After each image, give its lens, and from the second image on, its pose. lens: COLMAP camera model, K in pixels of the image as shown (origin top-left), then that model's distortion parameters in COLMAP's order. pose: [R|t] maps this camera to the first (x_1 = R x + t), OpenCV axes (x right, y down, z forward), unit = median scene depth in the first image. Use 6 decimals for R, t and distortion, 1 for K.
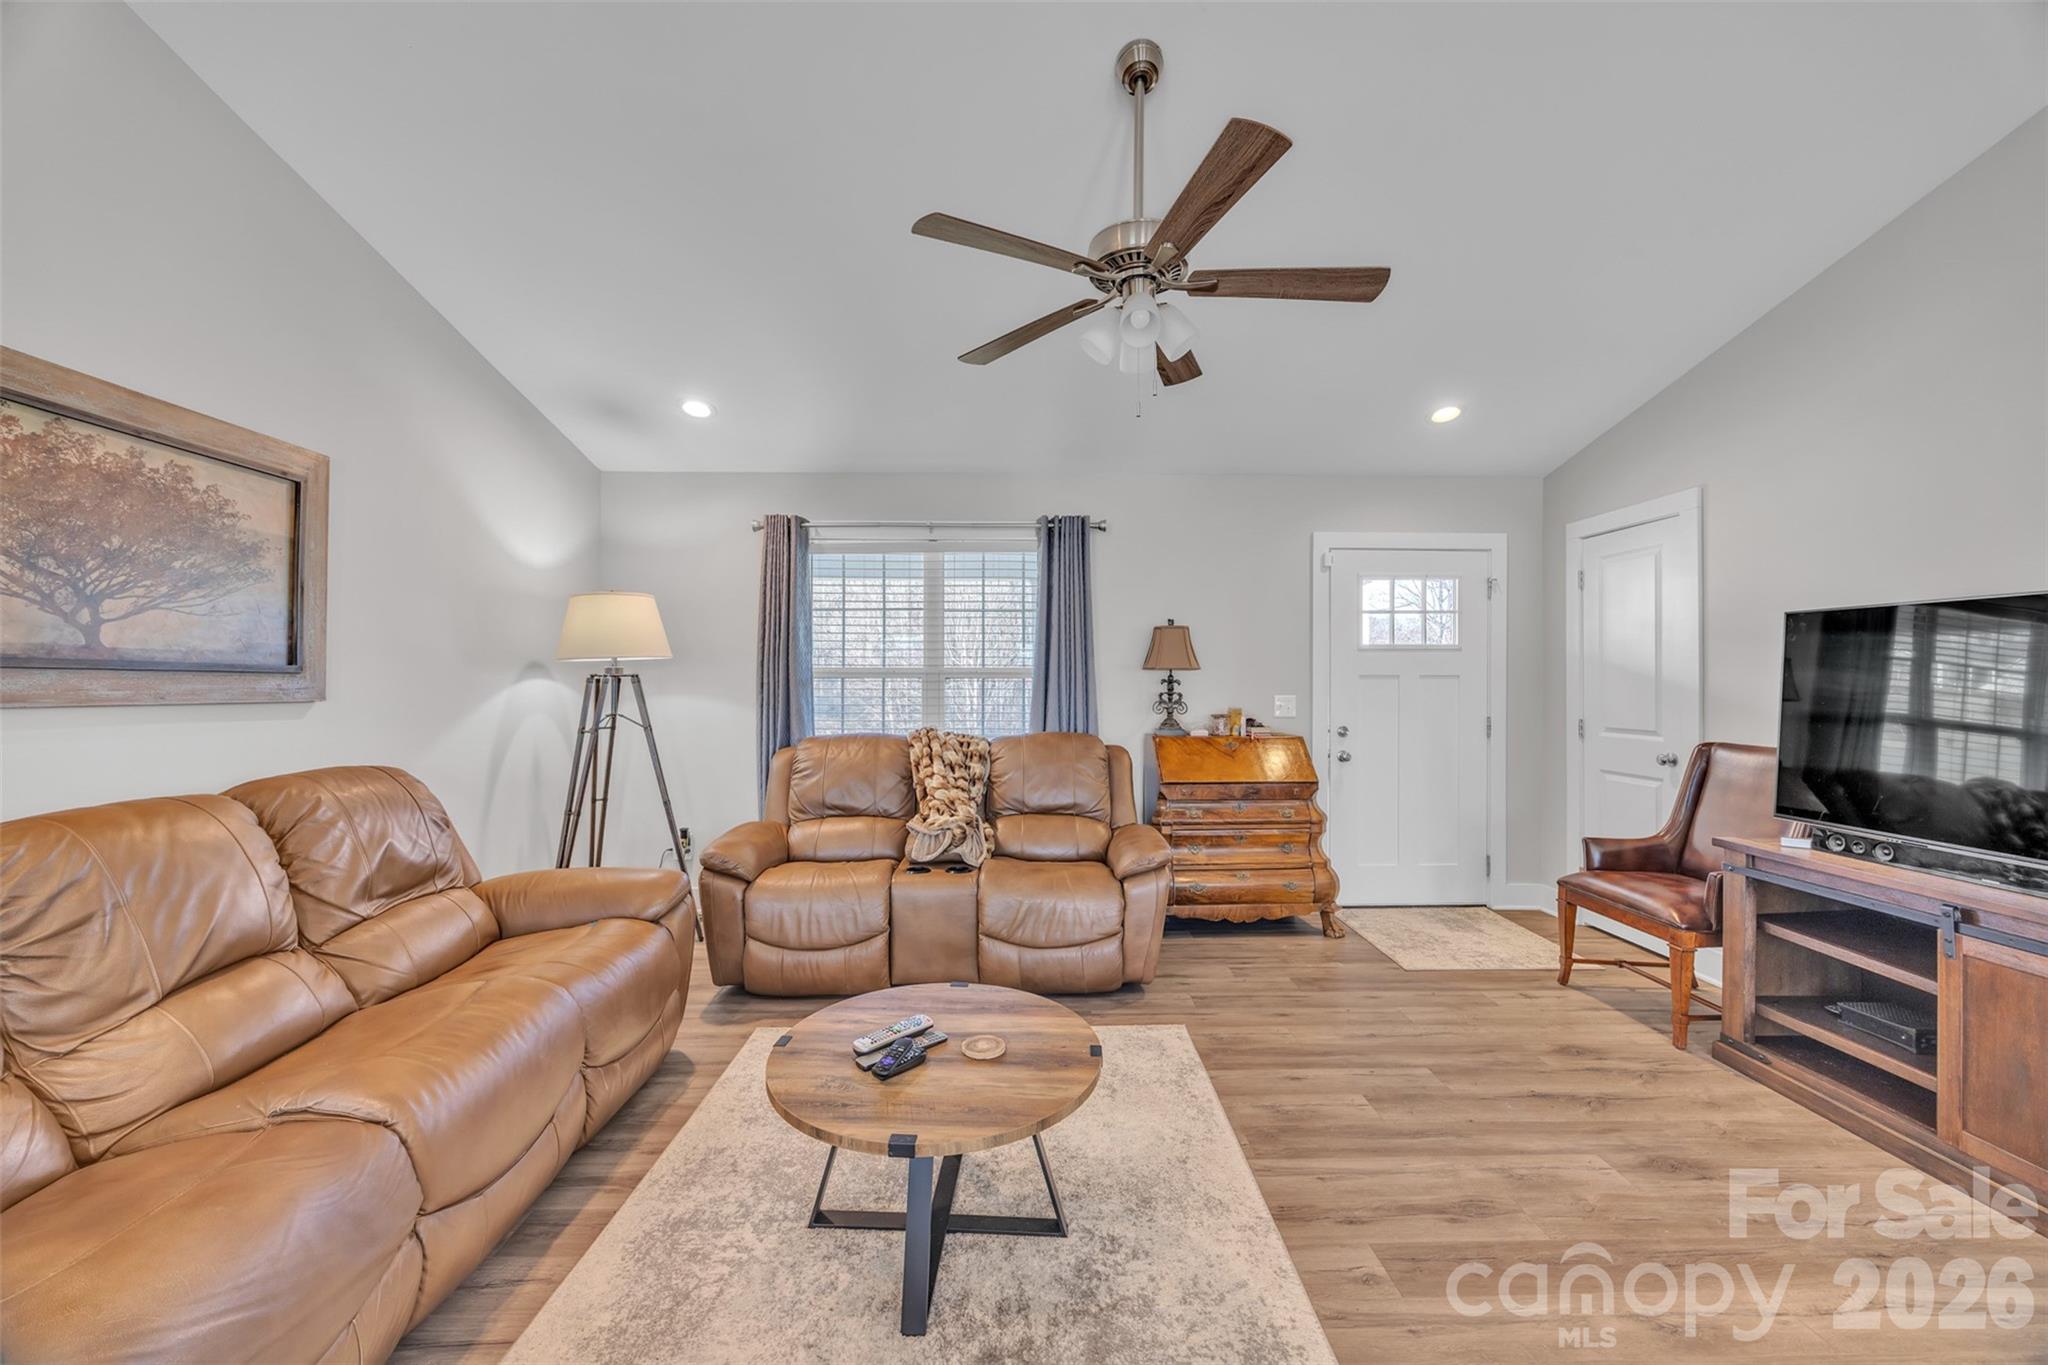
lens RADIAL K [[772.2, 0, 1023.6], [0, 772.2, 681.7], [0, 0, 1]] dist [-0.002999, -0.000291]
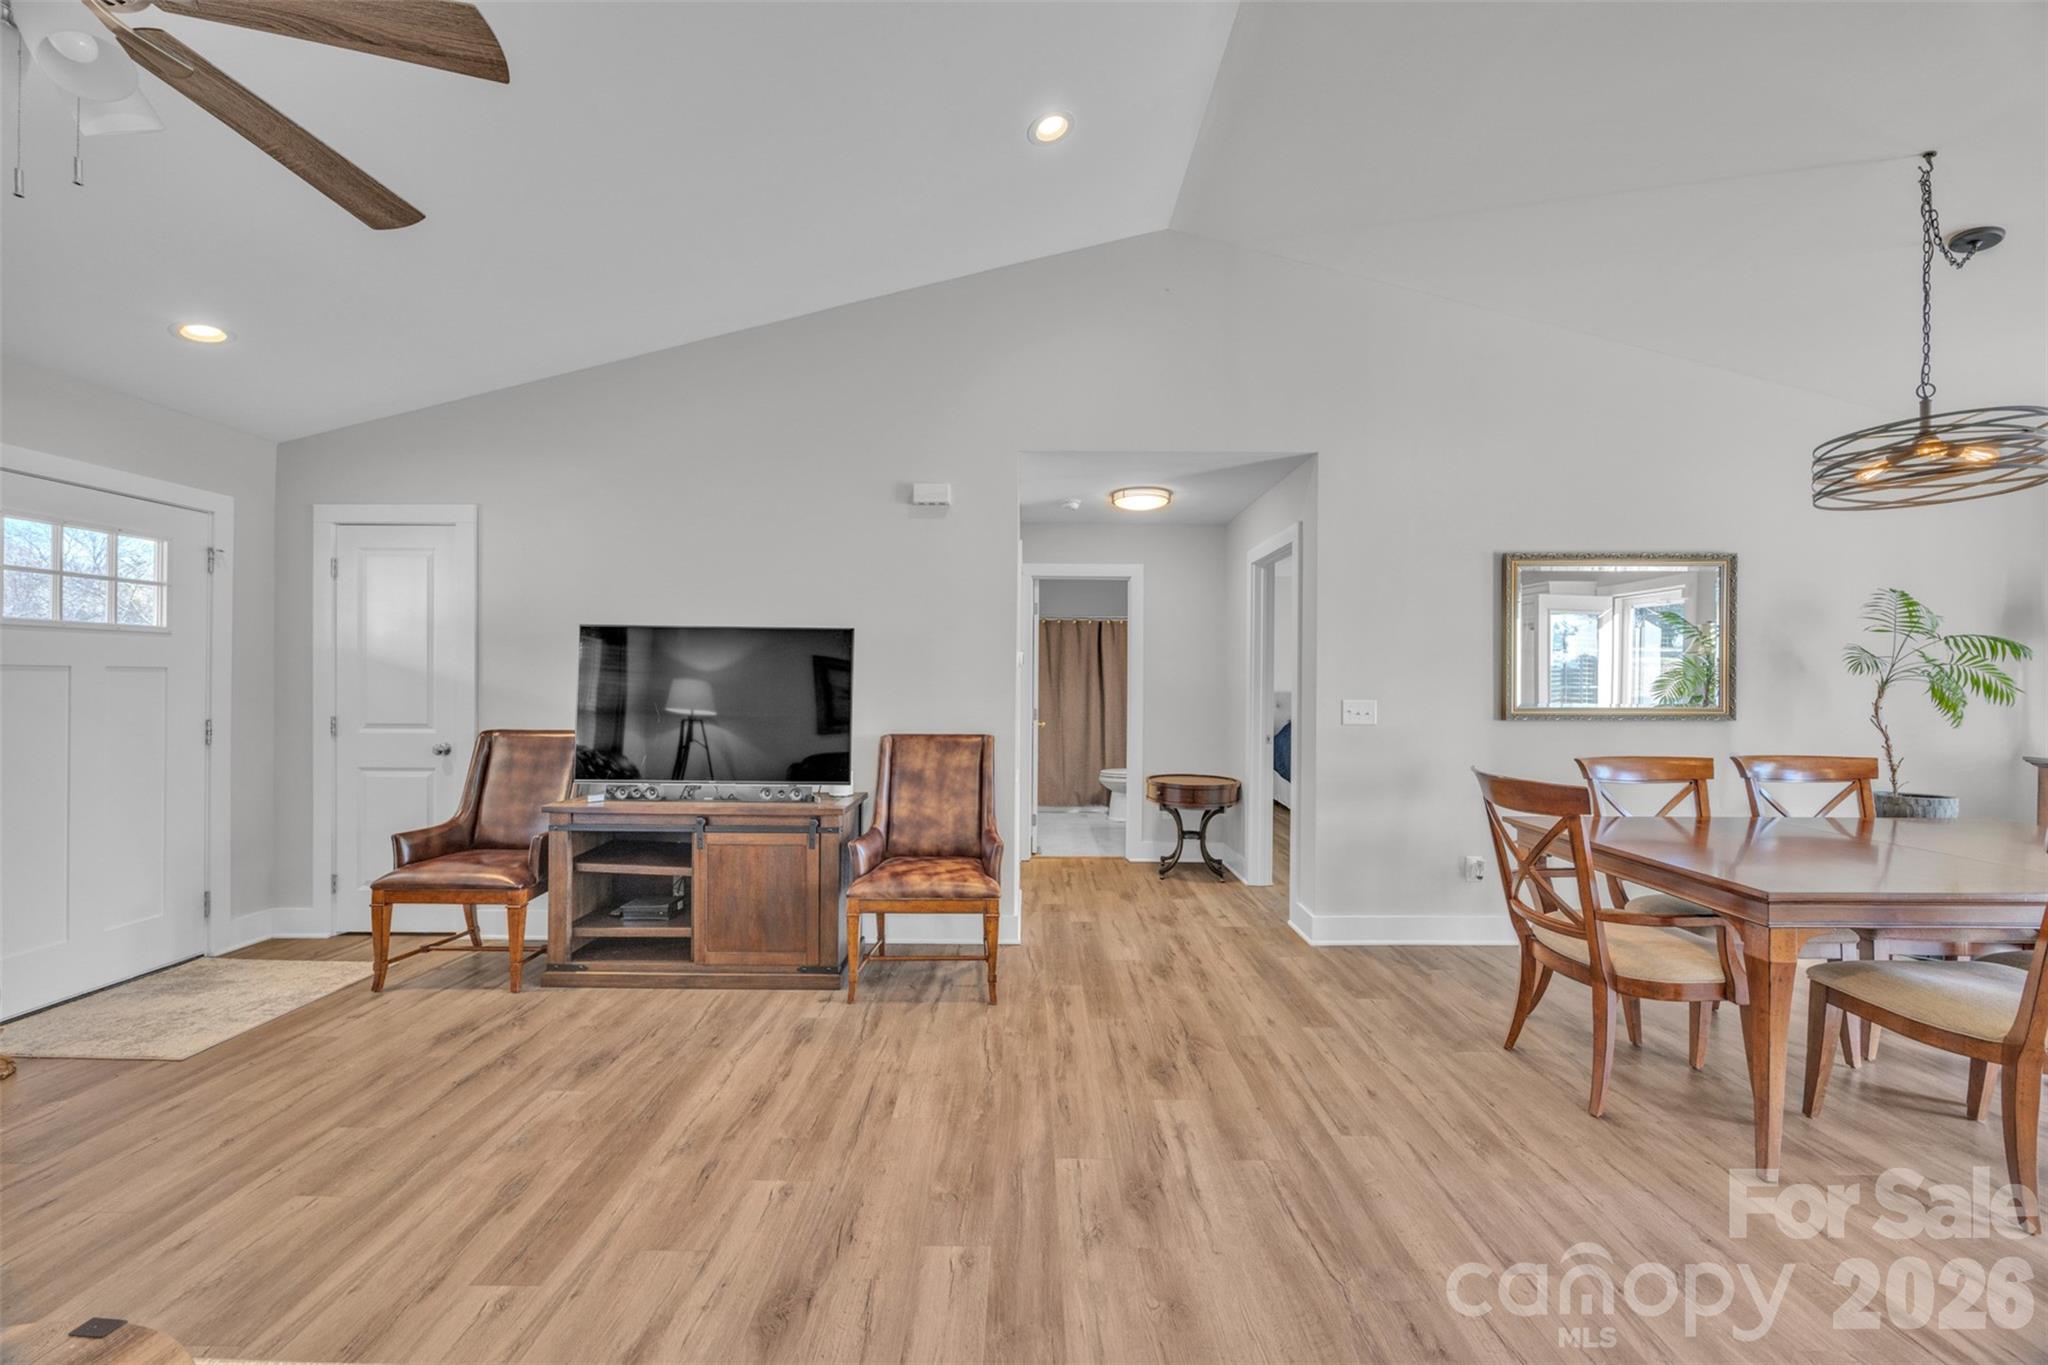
lens RADIAL K [[772.2, 0, 1033.2], [0, 772.2, 682.3], [0, 0, 1]] dist [-0.002999, -0.000291]
pose [[0.013823, -0.002222, 0.999902, -0.310319], [-0.006436, 0.999977, 0.002311, -0.000900], [-0.999884, -0.006467, 0.013808, 0.209385]]
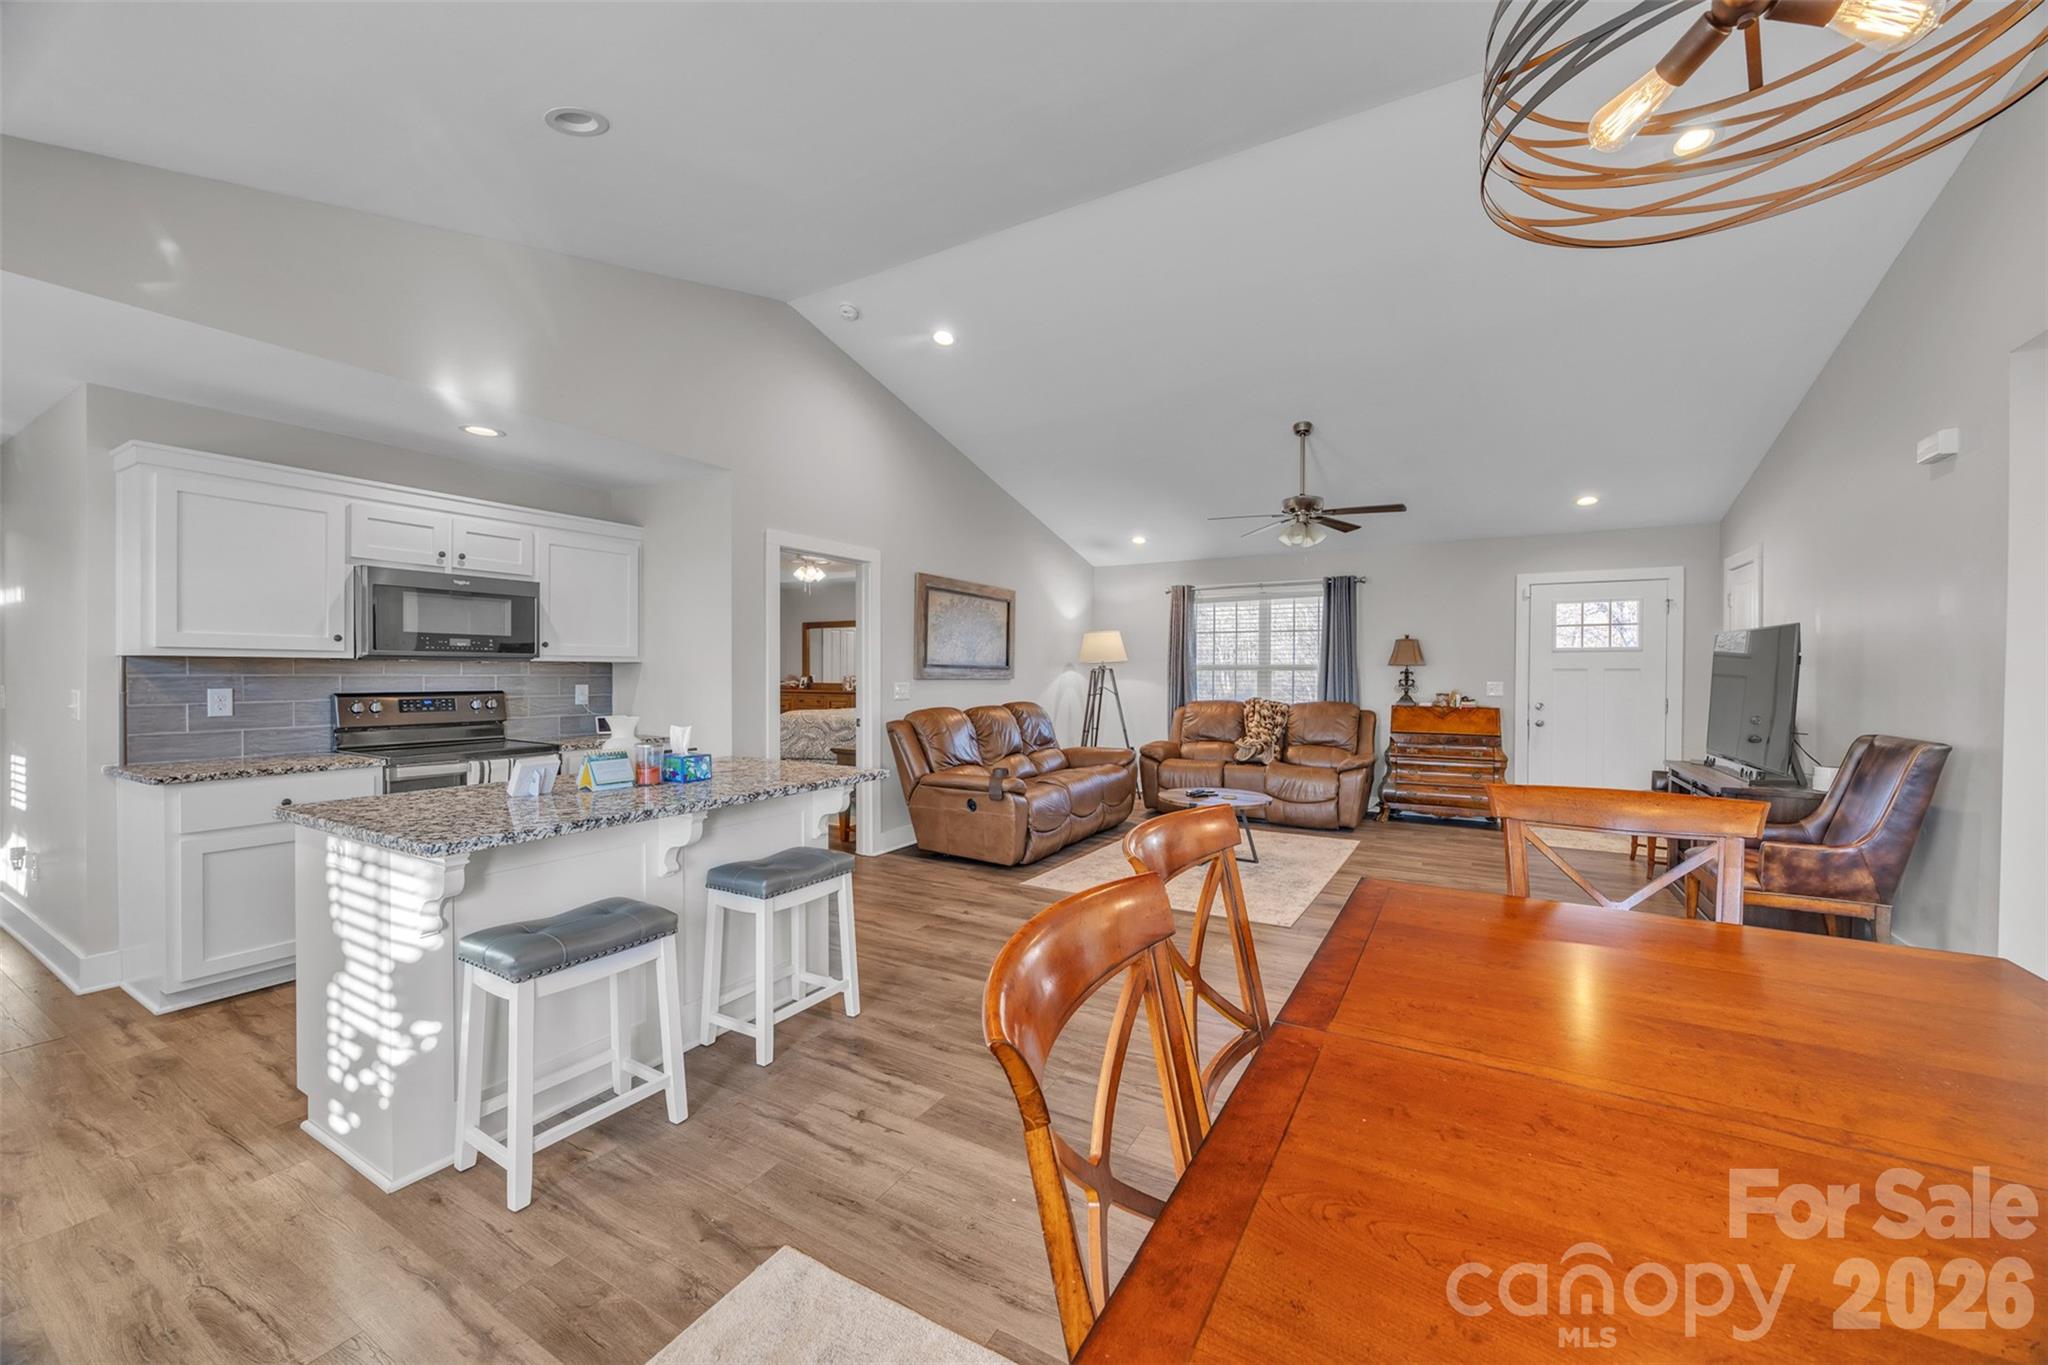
lens RADIAL K [[772.2, 0, 1026.9], [0, 772.2, 680.2], [0, 0, 1]] dist [-0.002999, -0.000291]
pose [[0.855123, 0.007565, -0.518371, 0.553290], [-0.002444, 0.999941, 0.010562, 0.000355], [0.518420, -0.007765, 0.855091, -1.299915]]
